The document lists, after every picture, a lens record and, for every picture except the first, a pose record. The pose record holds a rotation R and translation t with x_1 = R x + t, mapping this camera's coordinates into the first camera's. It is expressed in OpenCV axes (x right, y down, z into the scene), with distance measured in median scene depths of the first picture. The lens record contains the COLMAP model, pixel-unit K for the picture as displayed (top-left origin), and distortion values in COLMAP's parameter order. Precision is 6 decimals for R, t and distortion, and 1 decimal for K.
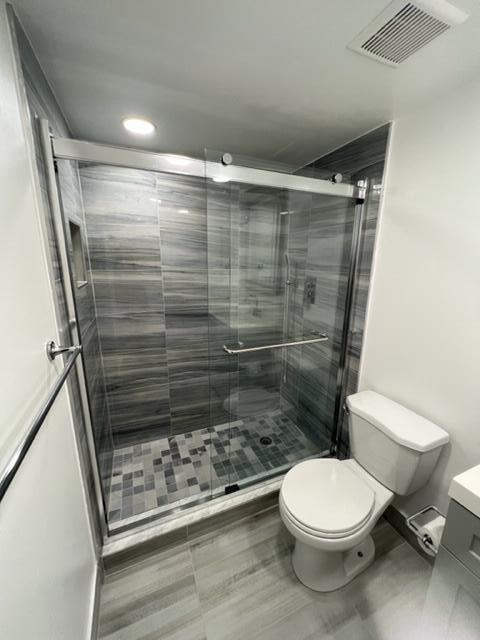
lens RADIAL K [[255.2, 0, 240.9], [0, 255.2, 320.7], [0, 0, 1]] dist [-0.000952, 0.000040]
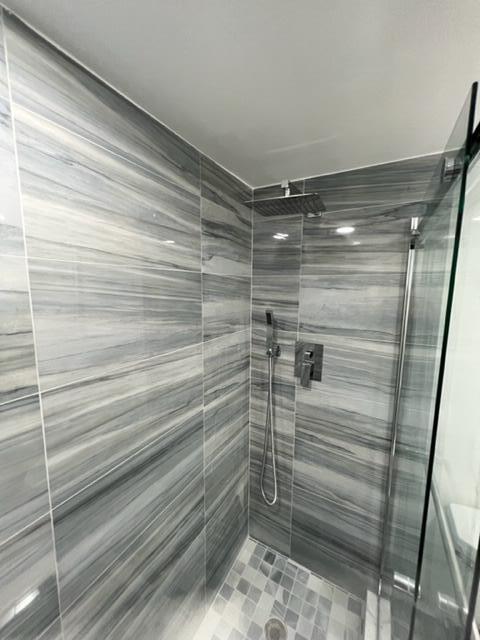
lens RADIAL K [[255.2, 0, 240.1], [0, 255.2, 320.2], [0, 0, 1]] dist [-0.000952, 0.000040]
pose [[0.792119, -0.082774, 0.604728, -0.284086], [0.144597, 0.988007, -0.054168, -0.223773], [-0.592992, 0.130349, 0.794588, 0.569033]]
